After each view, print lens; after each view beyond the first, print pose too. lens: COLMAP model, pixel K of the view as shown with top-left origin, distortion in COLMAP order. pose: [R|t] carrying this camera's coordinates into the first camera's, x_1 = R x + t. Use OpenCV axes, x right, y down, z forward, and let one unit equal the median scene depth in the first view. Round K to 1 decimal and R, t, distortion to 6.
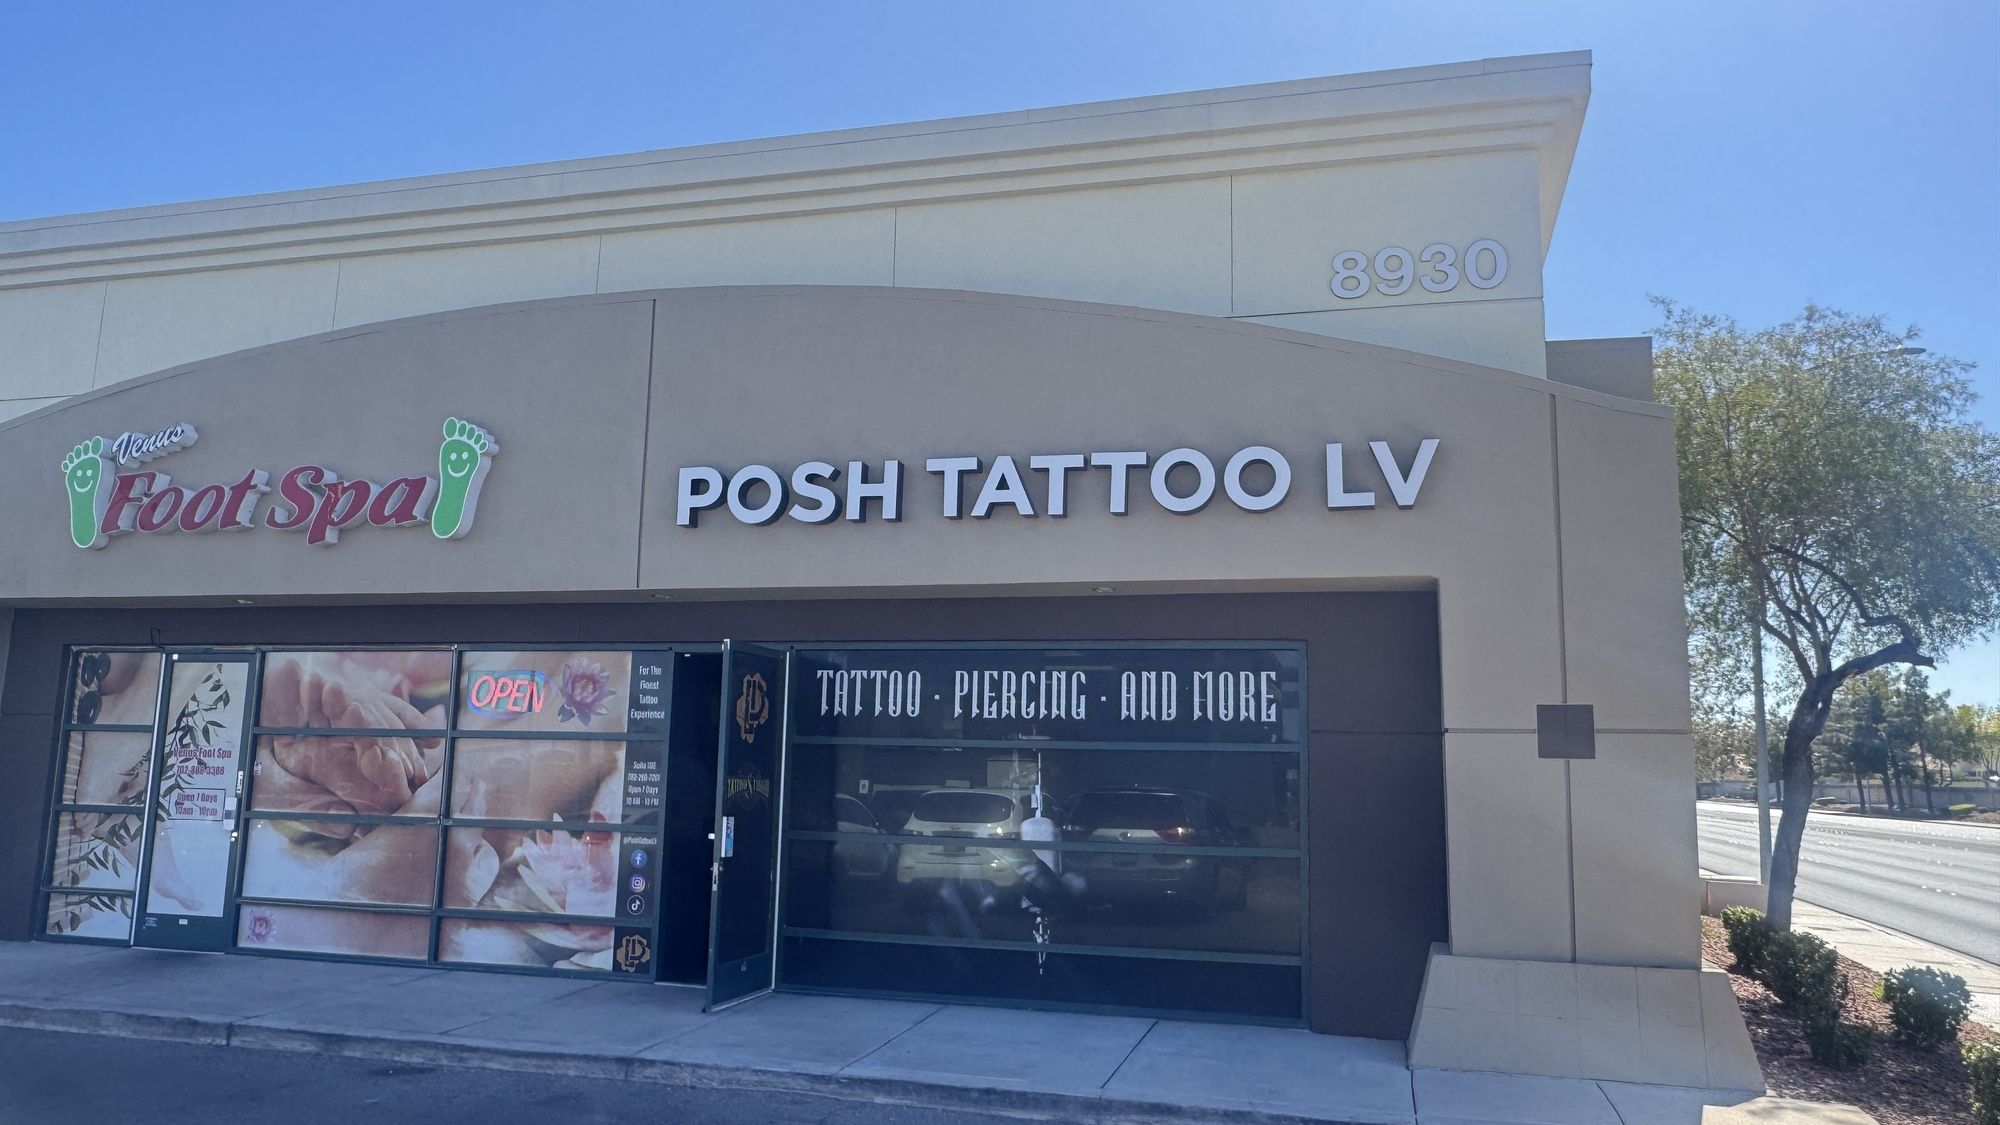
lens RADIAL K [[1371.2, 0, 1000.0], [0, 1371.2, 562.5], [0, 0, 1]] dist [-0.001079, -0.000424]
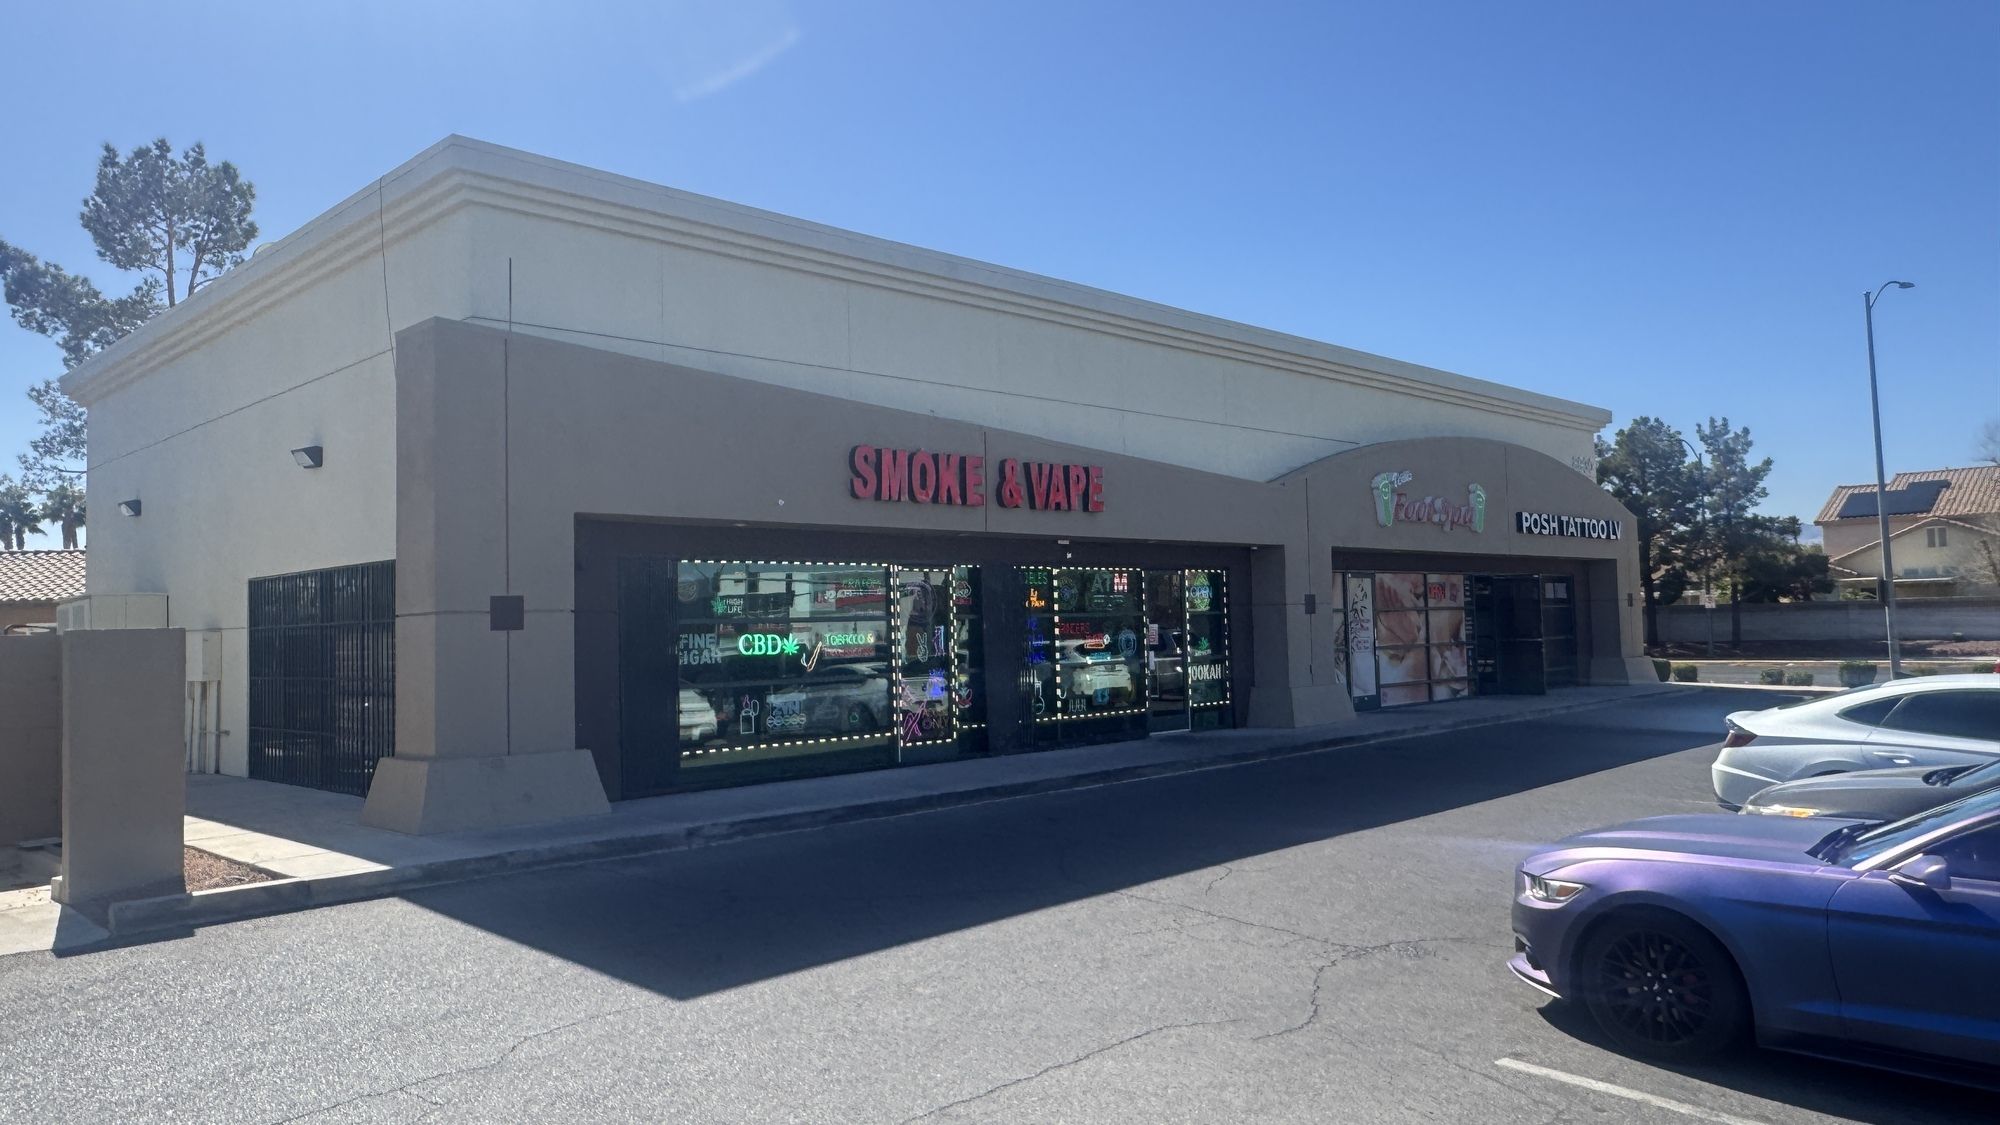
lens RADIAL K [[1371.2, 0, 1000.0], [0, 1371.2, 562.5], [0, 0, 1]] dist [-0.001079, -0.000424]
pose [[0.475357, 0.010960, 0.879725, -2.798537], [-0.089244, 0.995365, 0.035822, 0.023990], [-0.875255, -0.095539, 0.474132, 0.510257]]
